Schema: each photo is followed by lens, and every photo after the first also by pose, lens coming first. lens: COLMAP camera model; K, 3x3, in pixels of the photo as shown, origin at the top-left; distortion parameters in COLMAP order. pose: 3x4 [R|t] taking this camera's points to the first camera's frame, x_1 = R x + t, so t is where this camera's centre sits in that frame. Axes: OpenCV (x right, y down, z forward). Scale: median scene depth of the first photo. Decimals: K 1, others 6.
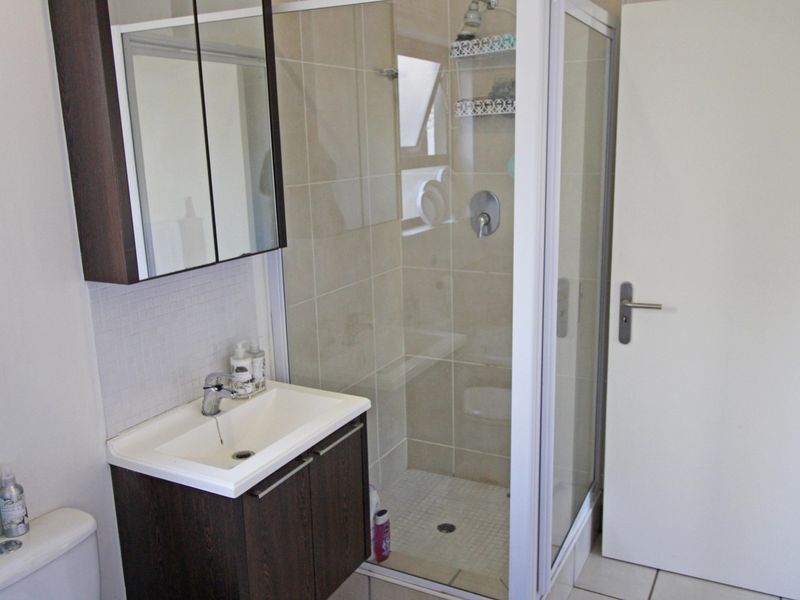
lens RADIAL K [[704.6, 0, 409.6], [0, 704.6, 297.7], [0, 0, 1]] dist [0.010004, -0.002773]
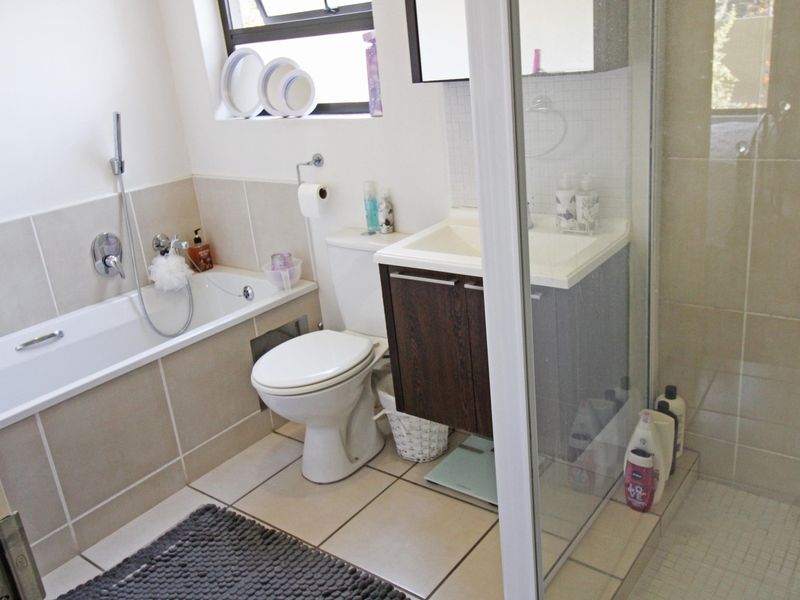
lens RADIAL K [[704.6, 0, 409.6], [0, 704.6, 297.7], [0, 0, 1]] dist [0.010004, -0.002773]
pose [[-0.170801, 0.375818, -0.910817, 0.798144], [-0.116488, 0.910215, 0.397415, -0.147453], [0.978395, 0.173978, -0.111688, 1.043788]]
